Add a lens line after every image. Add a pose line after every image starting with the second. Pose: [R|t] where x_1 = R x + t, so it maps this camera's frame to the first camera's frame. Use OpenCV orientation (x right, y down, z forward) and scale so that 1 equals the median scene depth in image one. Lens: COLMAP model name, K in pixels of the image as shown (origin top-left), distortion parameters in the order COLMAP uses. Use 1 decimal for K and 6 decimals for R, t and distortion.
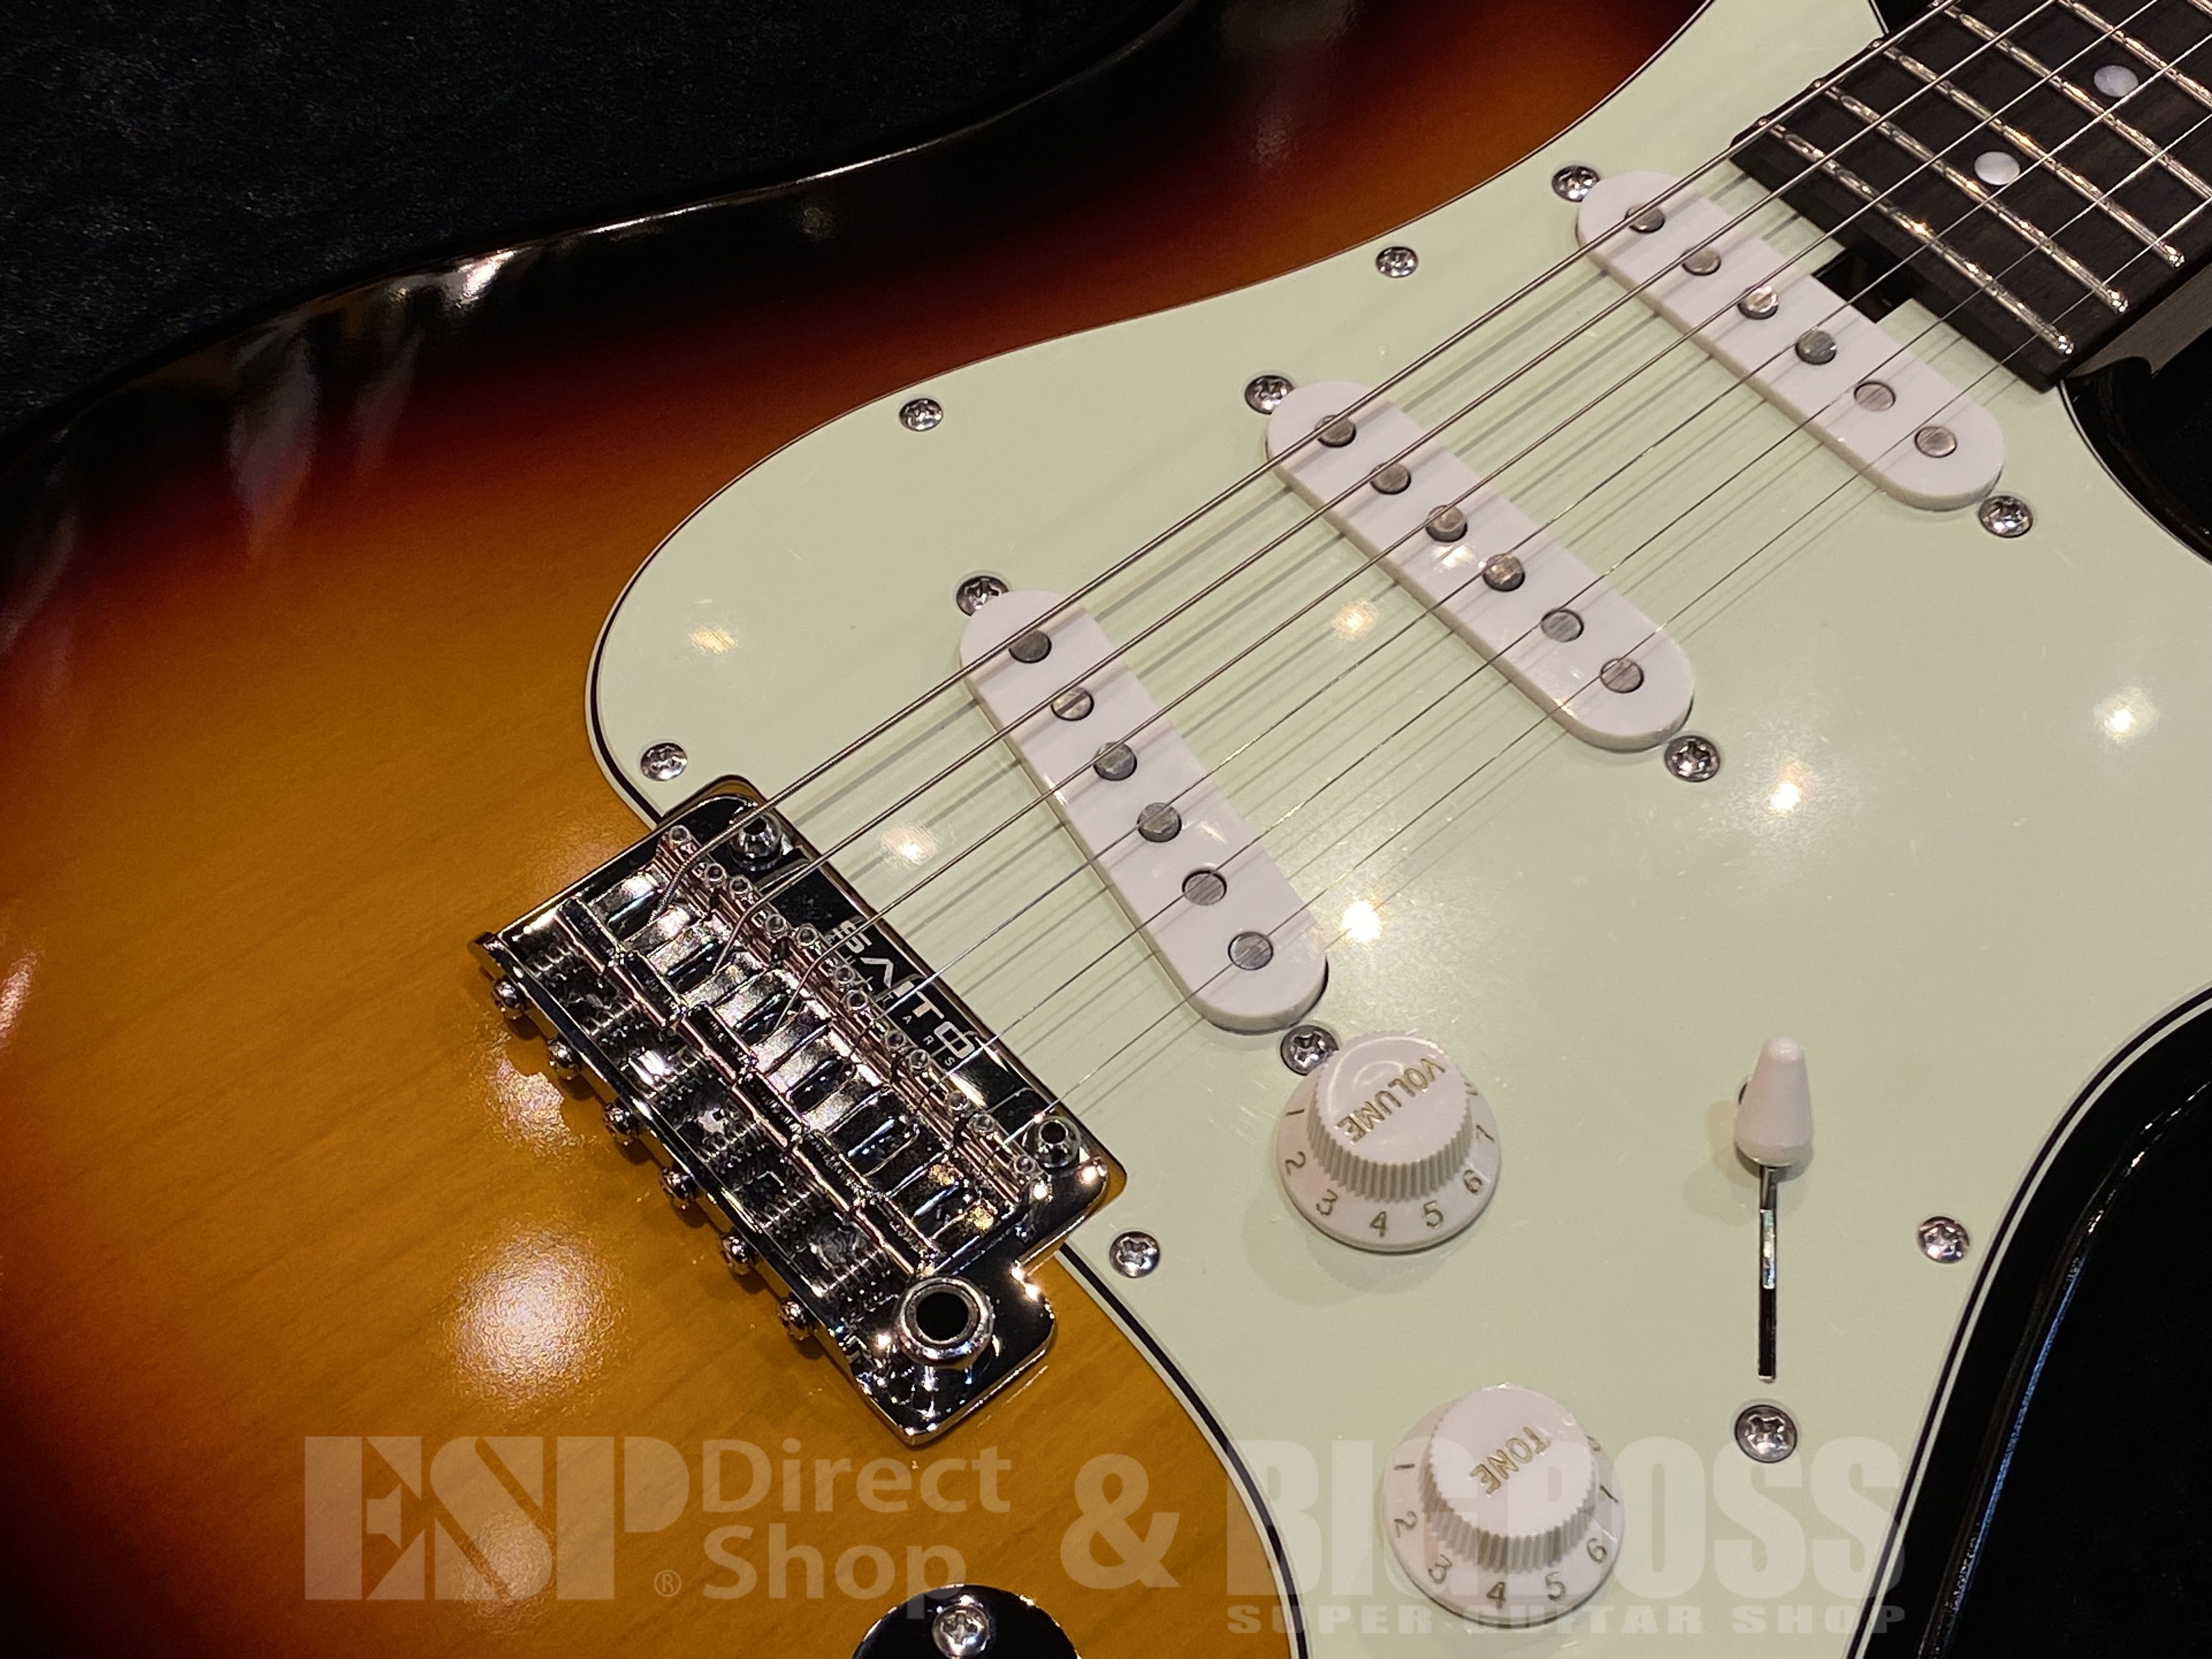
lens RADIAL K [[3570.8, 0, 1109.0], [0, 3570.8, 752.3], [0, 0, 1]] dist [0.240297, -0.877424]
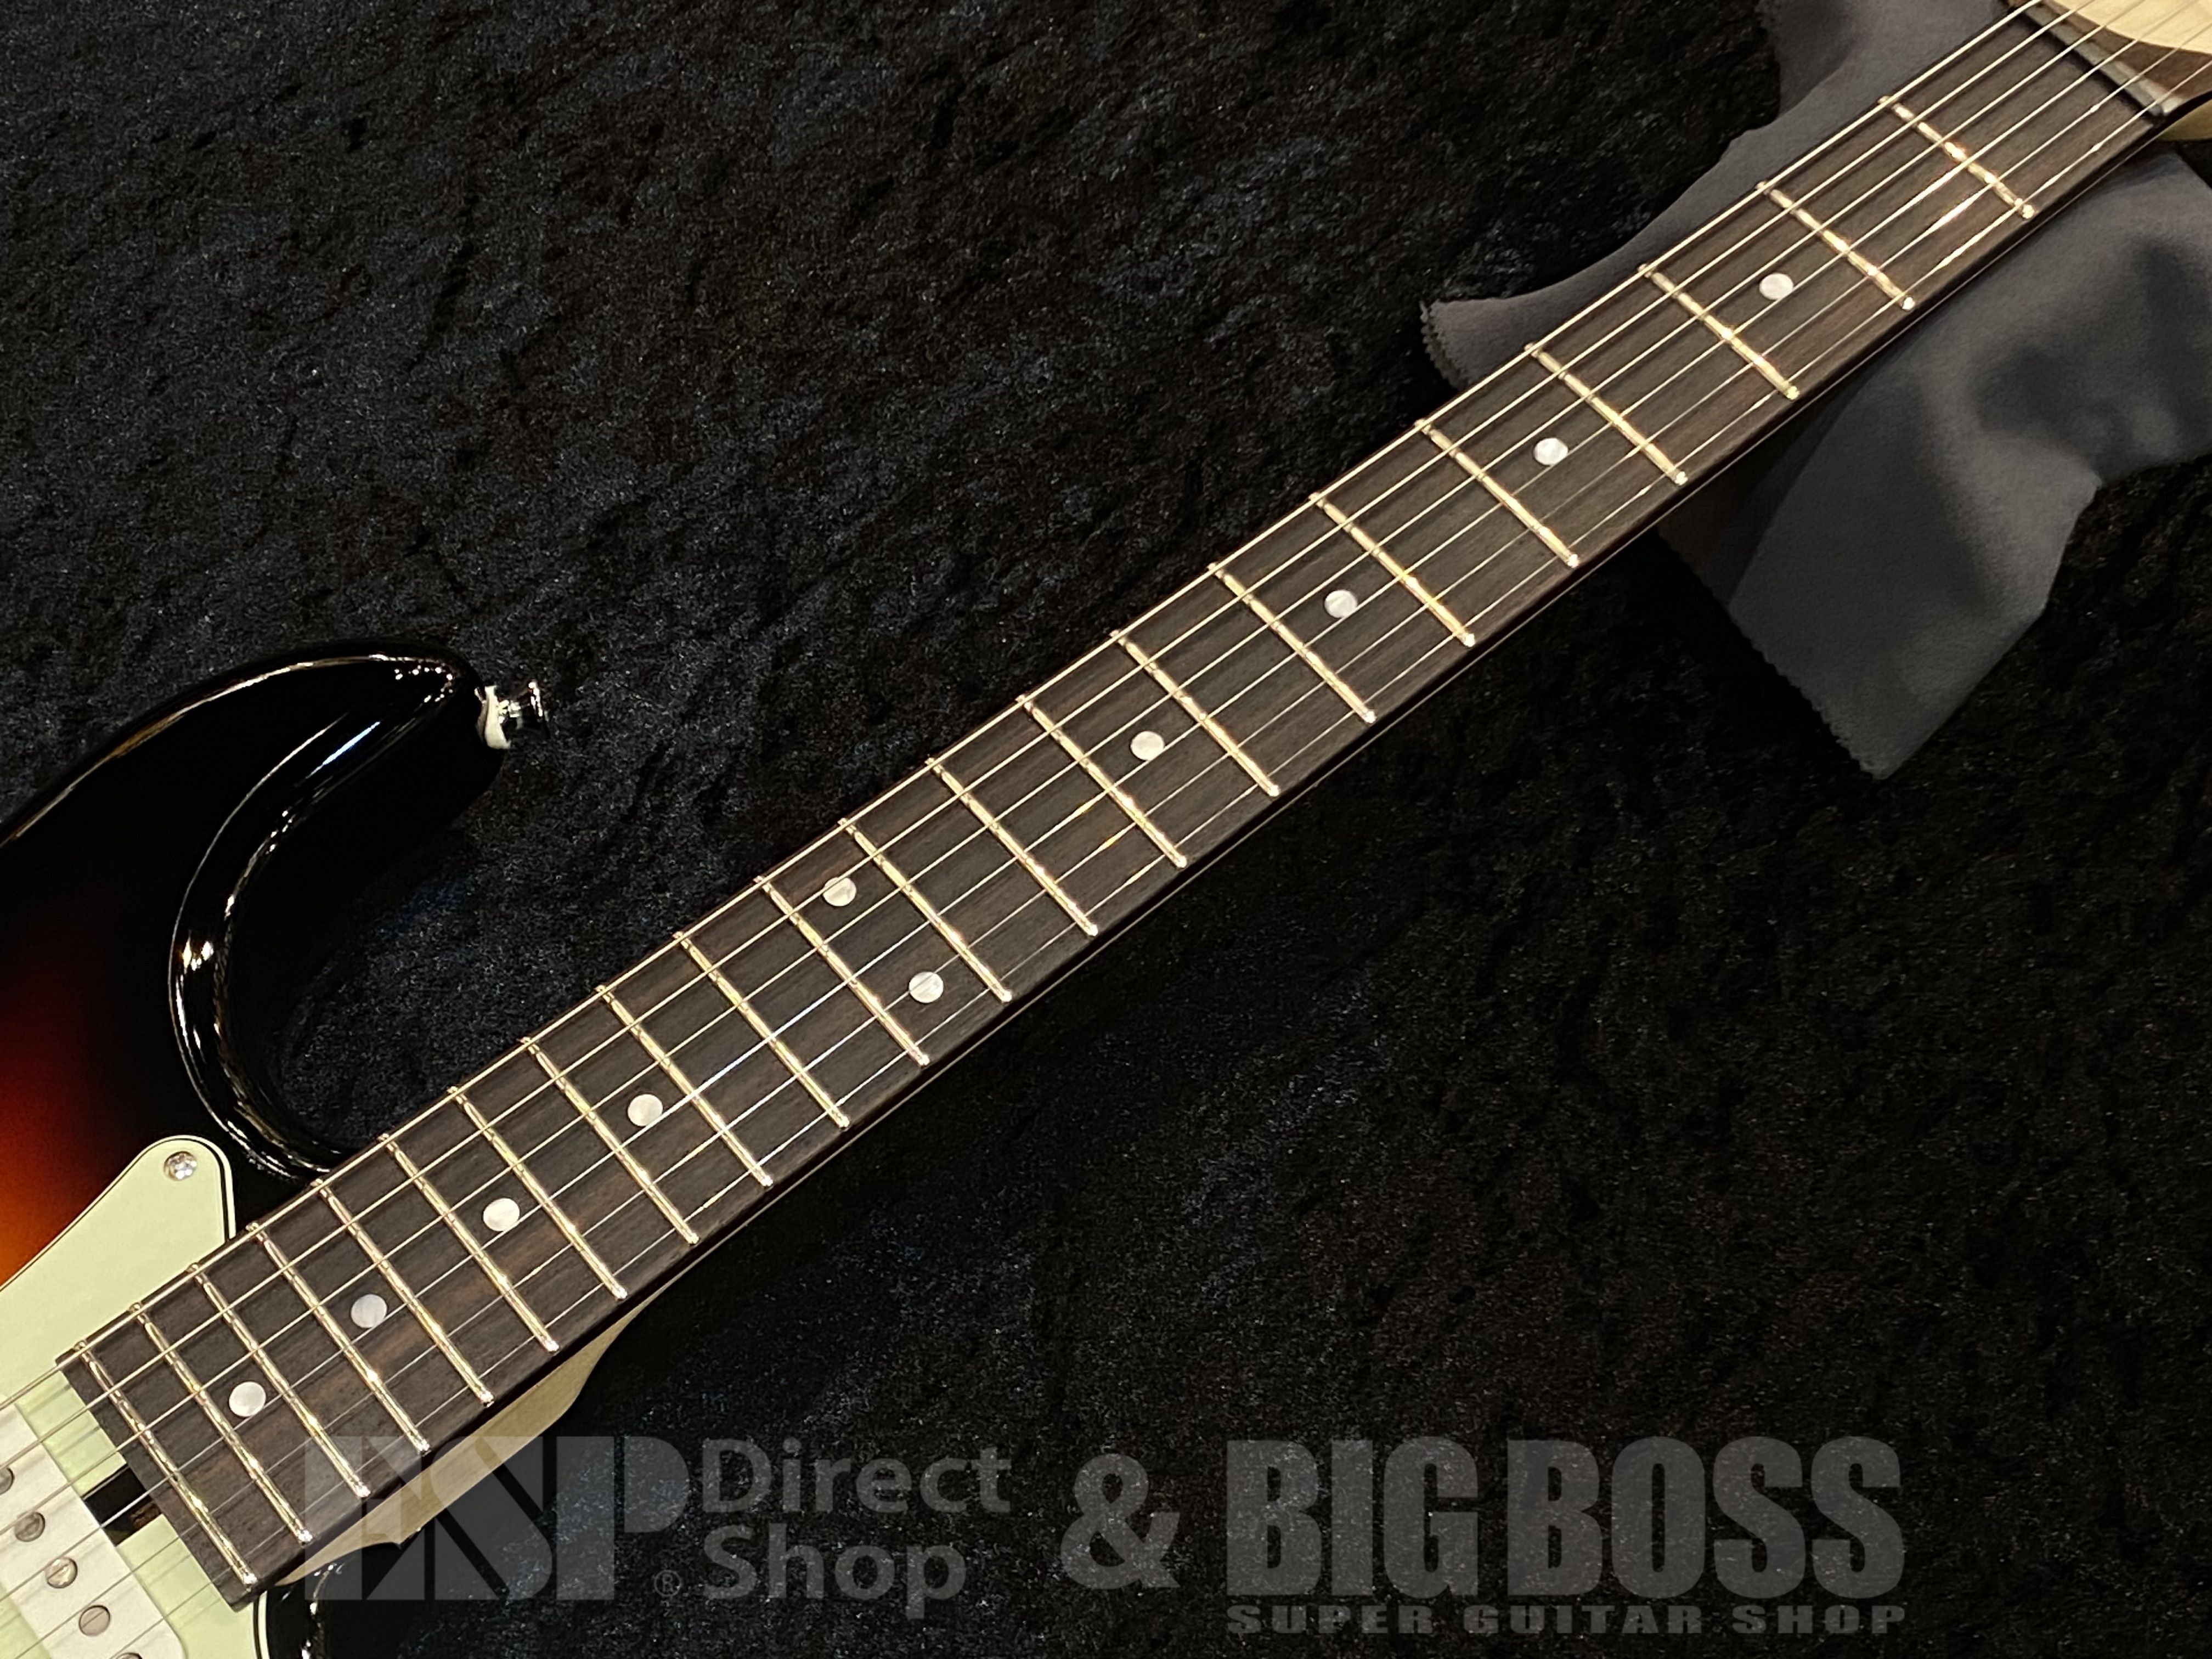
lens RADIAL K [[3570.8, 0, 1109.0], [0, 3570.8, 752.3], [0, 0, 1]] dist [0.240297, -0.877424]
pose [[0.998668, 0.005132, -0.051342, 0.636848], [-0.002444, 0.998629, 0.052285, -0.473972], [0.051540, -0.052090, 0.997312, -0.232928]]
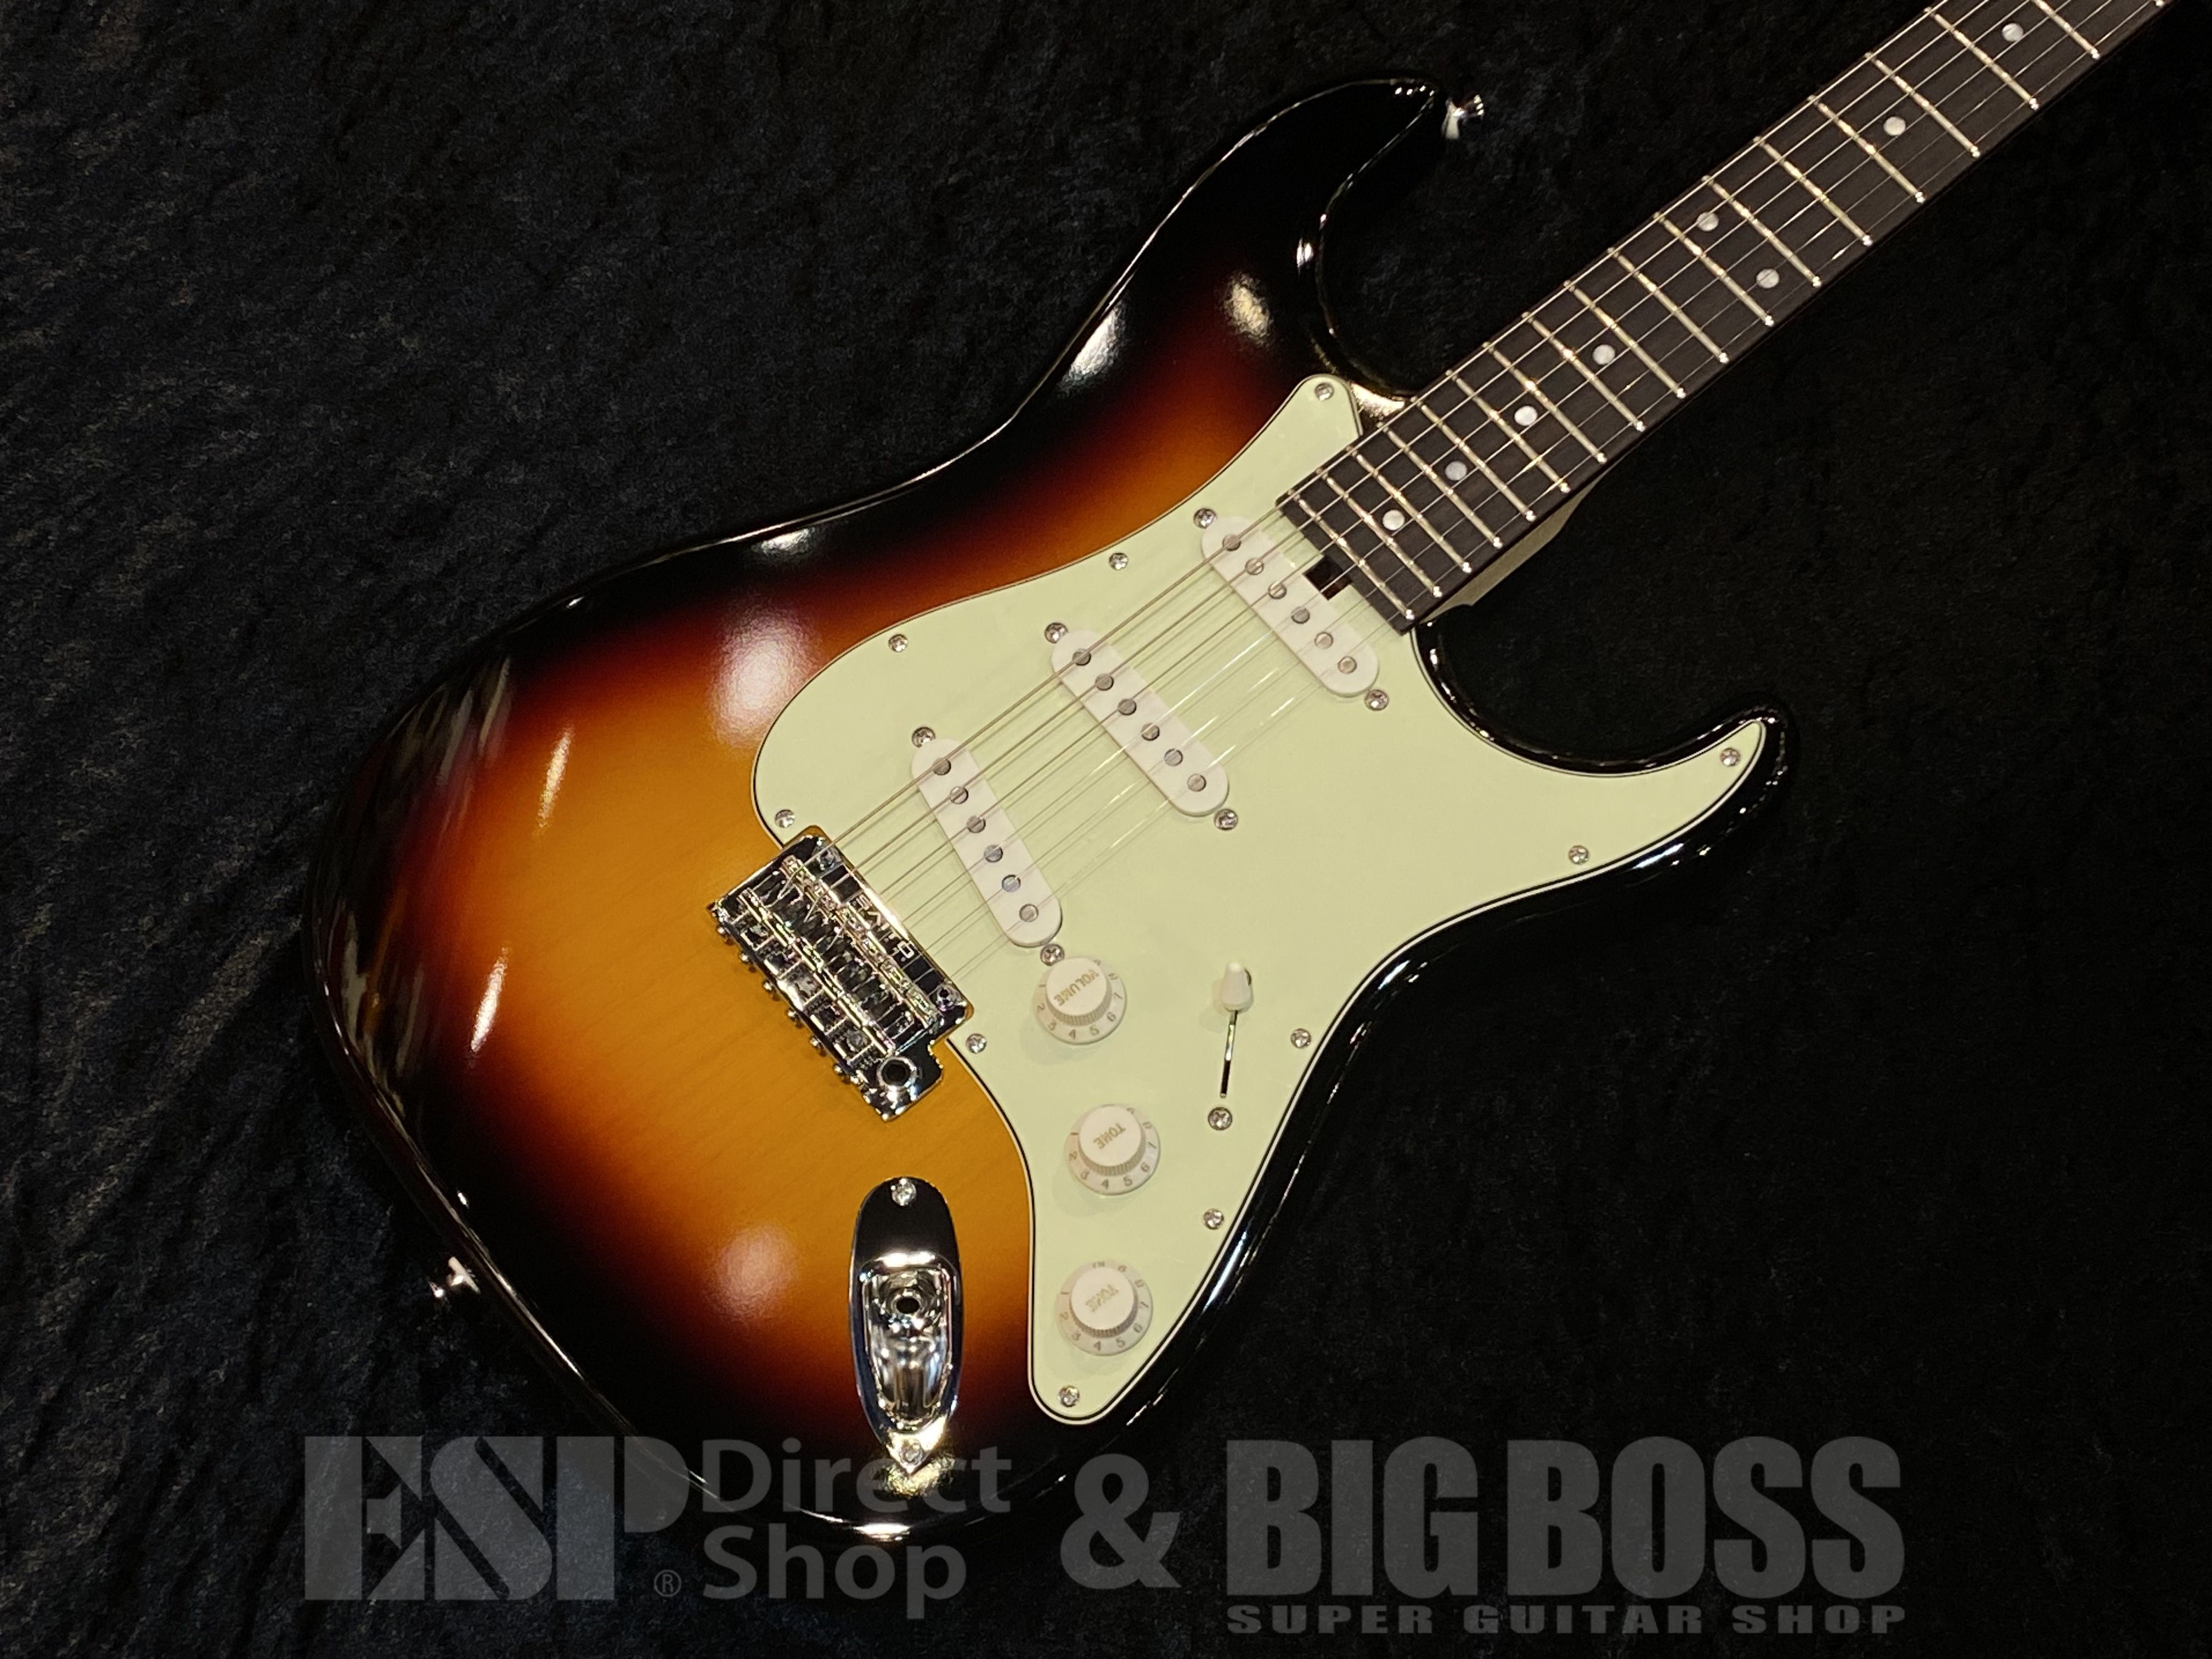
lens RADIAL K [[3570.8, 0, 1109.0], [0, 3570.8, 752.3], [0, 0, 1]] dist [0.240297, -0.877424]
pose [[0.997392, 0.002739, -0.072120, 0.241524], [0.012242, 0.978378, 0.206460, -0.494269], [0.071126, -0.206804, 0.975794, -1.188736]]
